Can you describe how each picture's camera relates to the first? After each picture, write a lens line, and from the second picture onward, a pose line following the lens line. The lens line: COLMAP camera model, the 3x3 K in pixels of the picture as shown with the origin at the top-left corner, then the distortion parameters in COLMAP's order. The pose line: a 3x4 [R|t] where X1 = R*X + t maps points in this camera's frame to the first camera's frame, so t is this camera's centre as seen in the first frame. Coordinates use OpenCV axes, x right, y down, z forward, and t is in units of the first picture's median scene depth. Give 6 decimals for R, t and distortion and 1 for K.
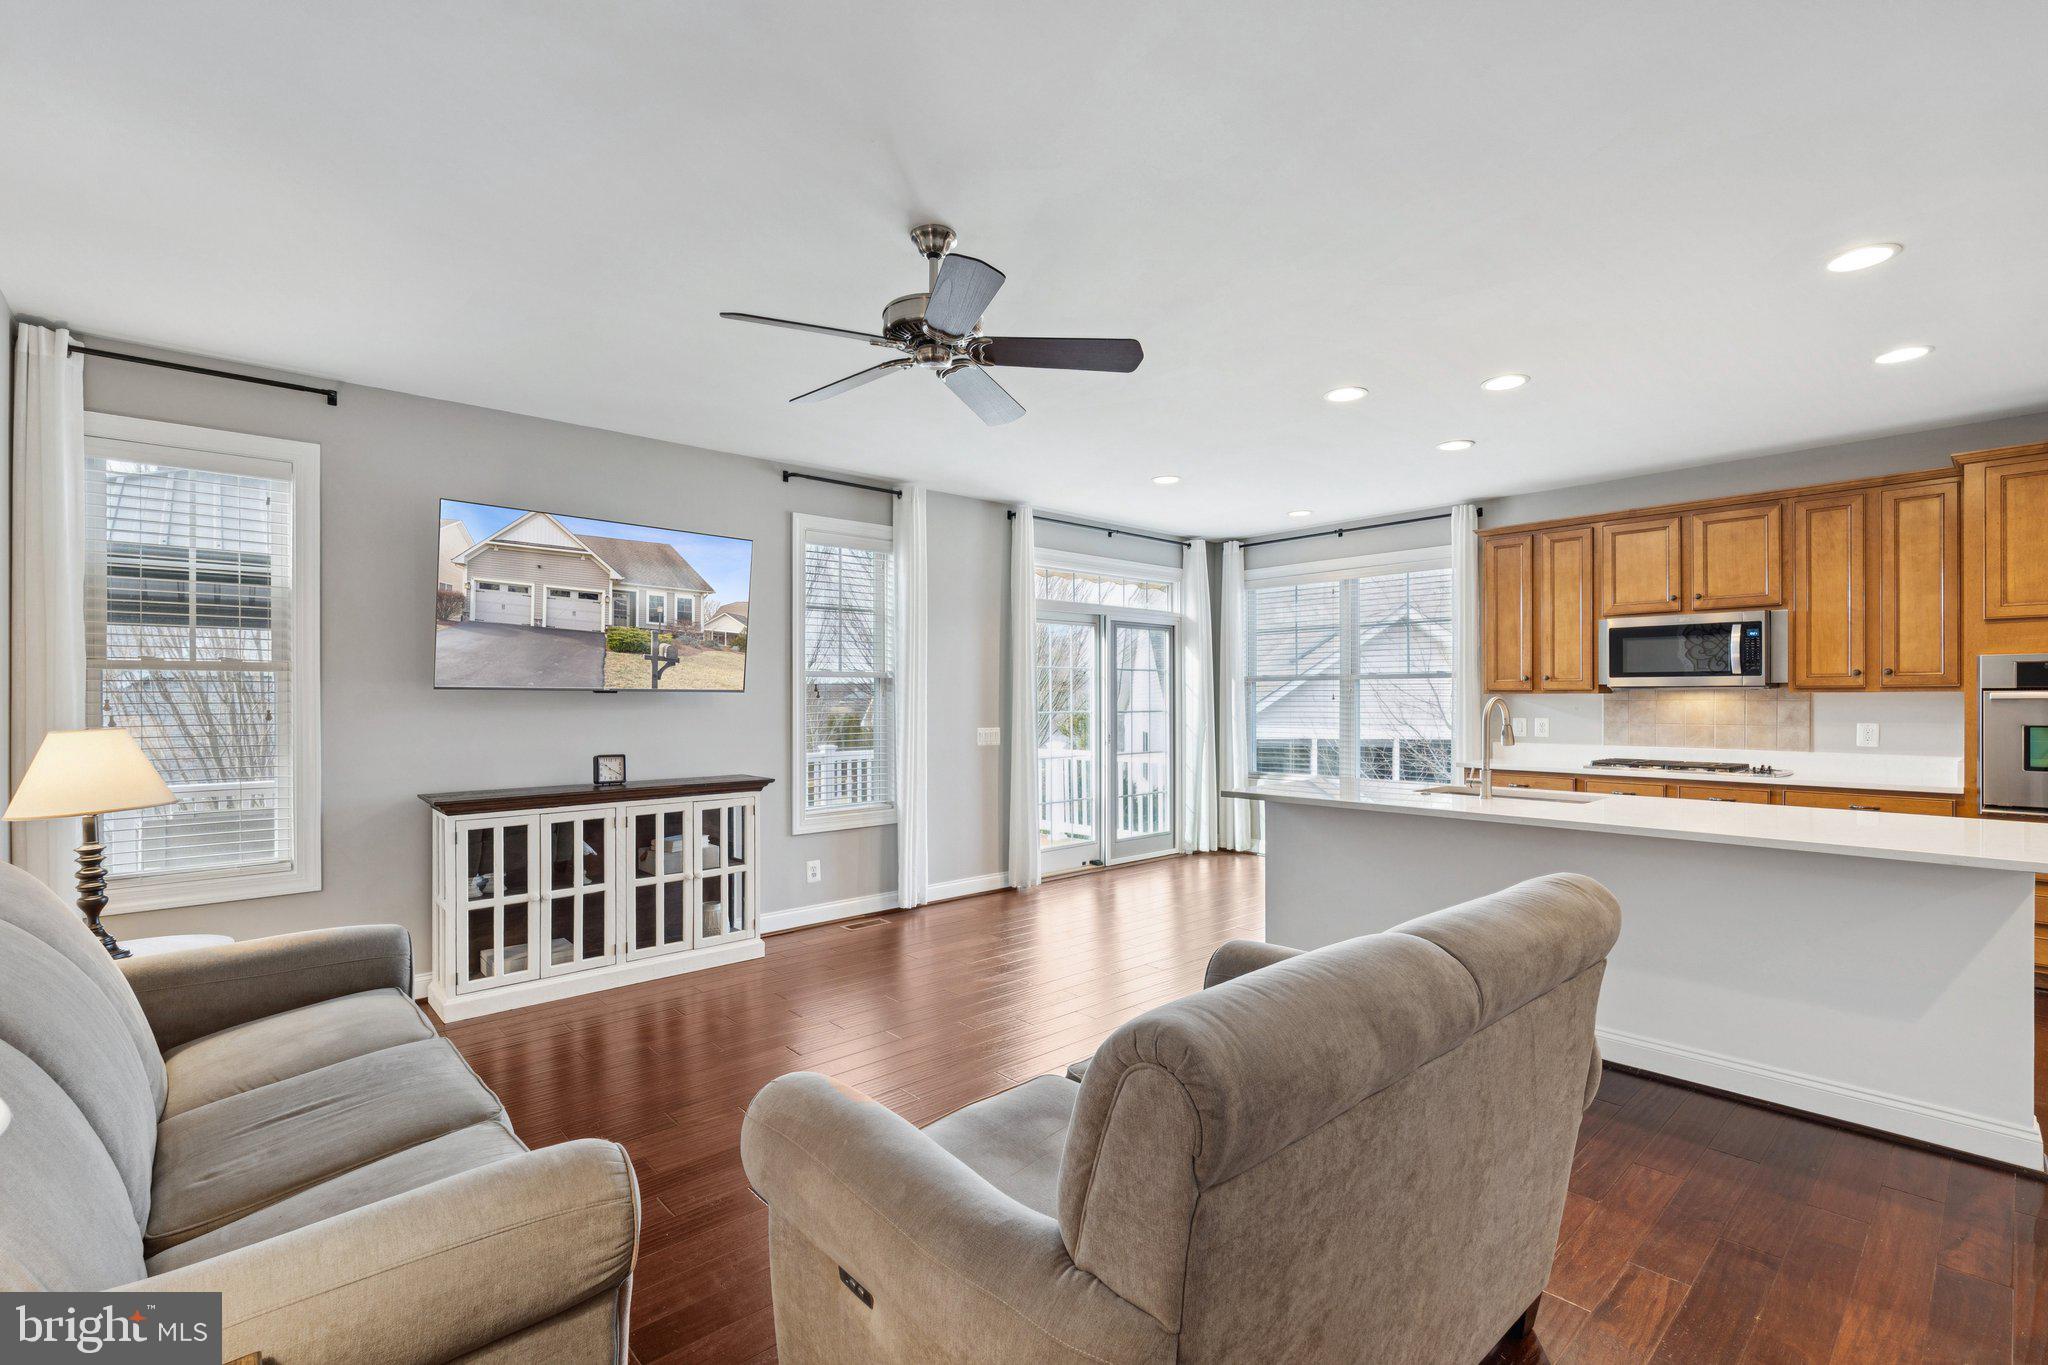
lens RADIAL K [[912.9, 0, 1032.0], [0, 912.9, 696.0], [0, 0, 1]] dist [0.004053, -0.000306]
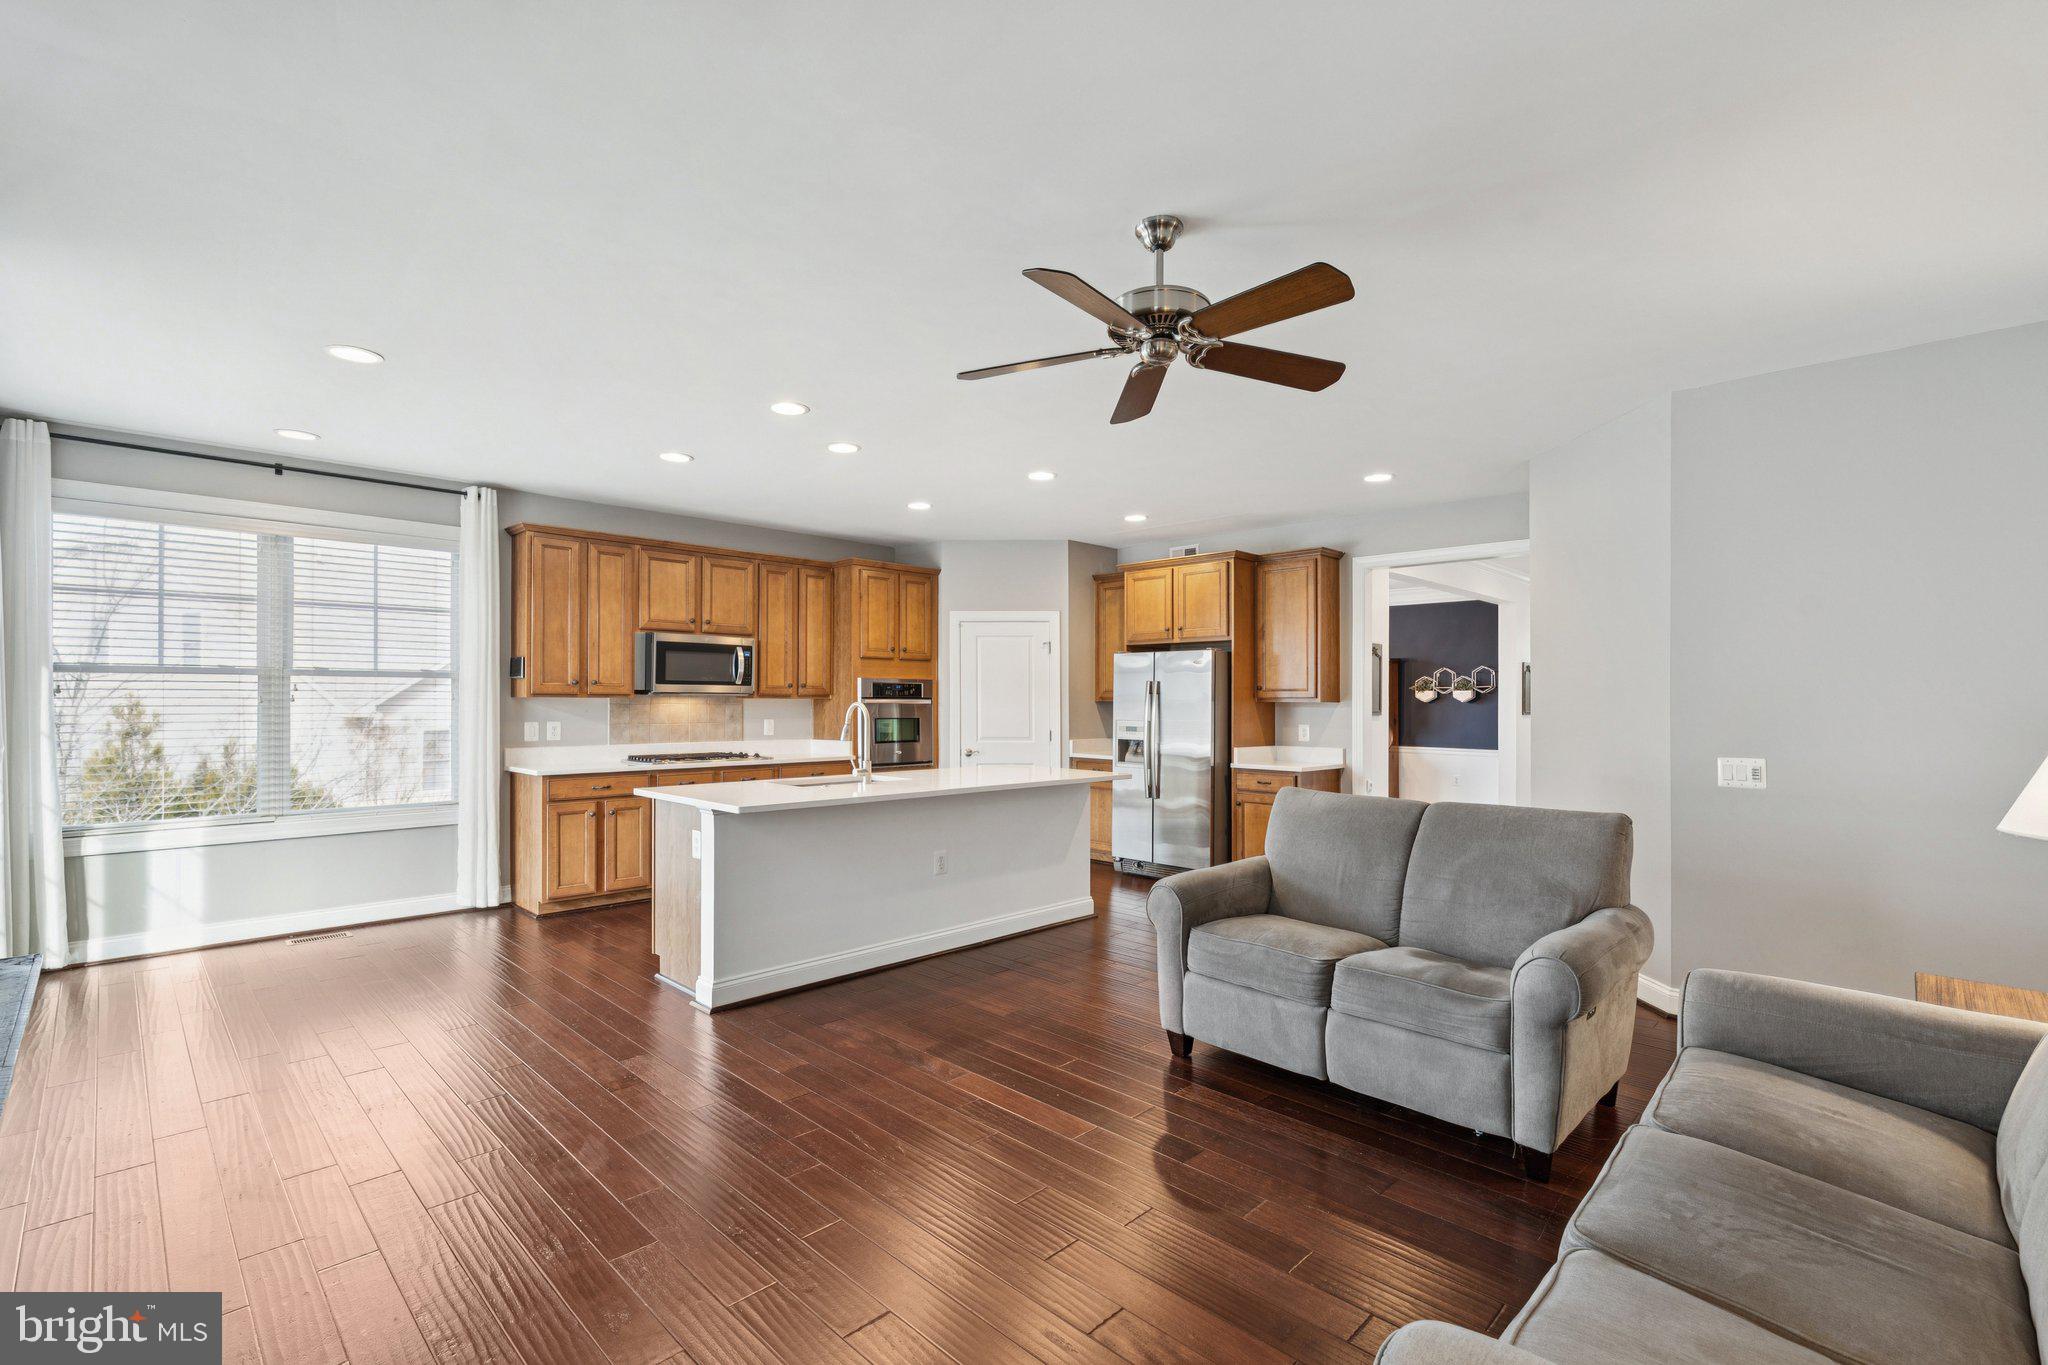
lens RADIAL K [[912.9, 0, 1032.0], [0, 912.9, 696.0], [0, 0, 1]] dist [0.004053, -0.000306]
pose [[-0.050804, 0.006501, 0.998688, -0.547722], [-0.006040, 0.999959, -0.006817, -0.000274], [-0.998690, -0.006378, -0.050762, 0.608903]]
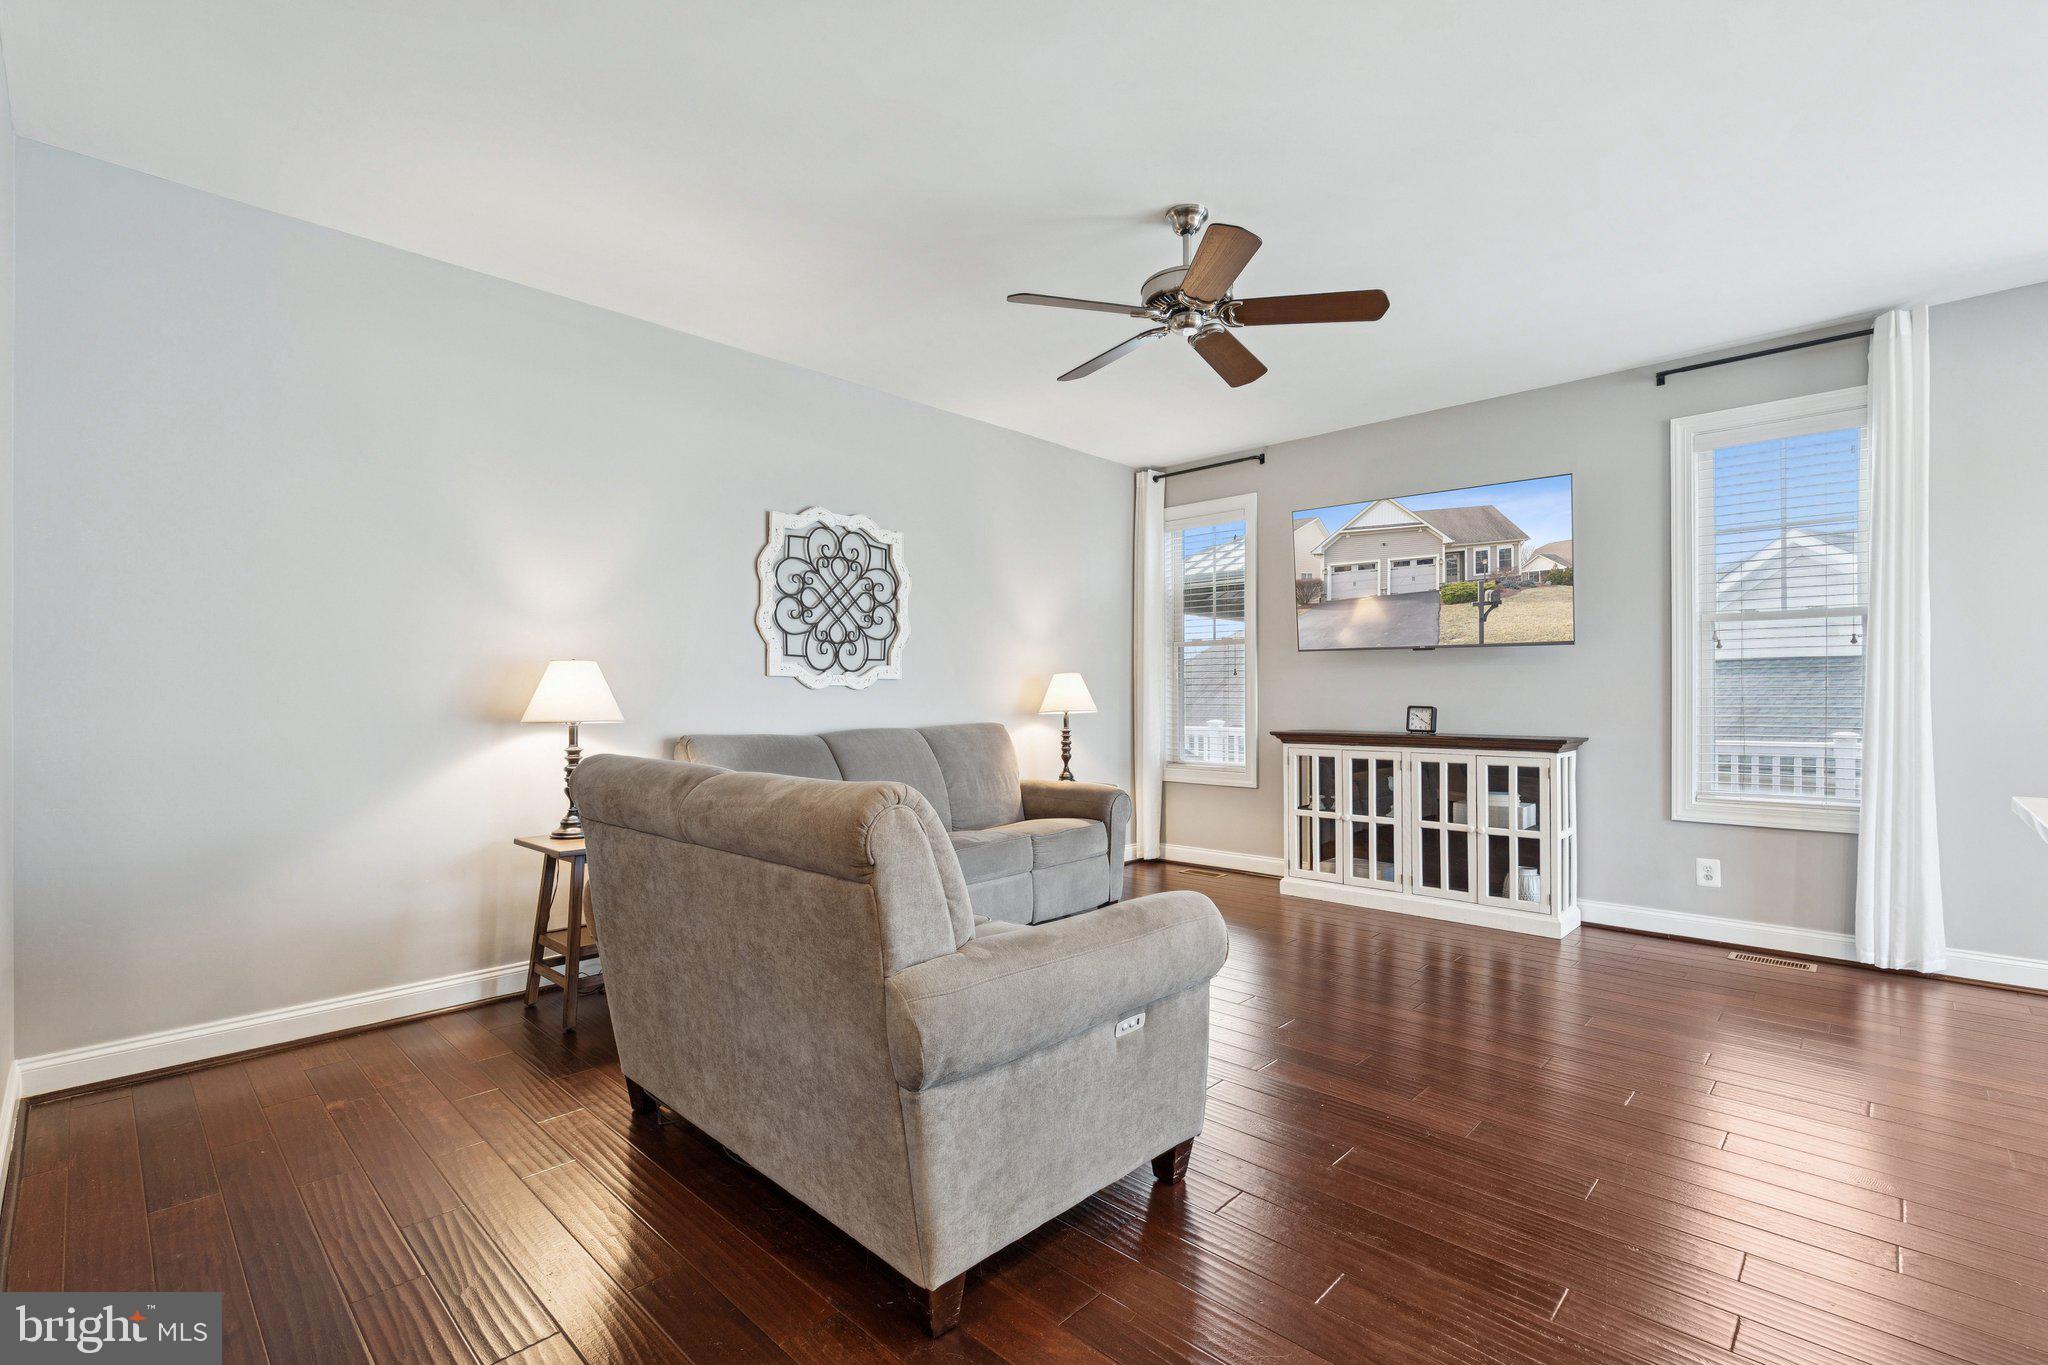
lens RADIAL K [[912.9, 0, 1032.0], [0, 912.9, 696.0], [0, 0, 1]] dist [0.004053, -0.000306]
pose [[0.069063, 0.001645, -0.997611, 0.509088], [0.001024, 0.999998, 0.001720, 0.042287], [0.997612, -0.001141, 0.069061, 0.387035]]
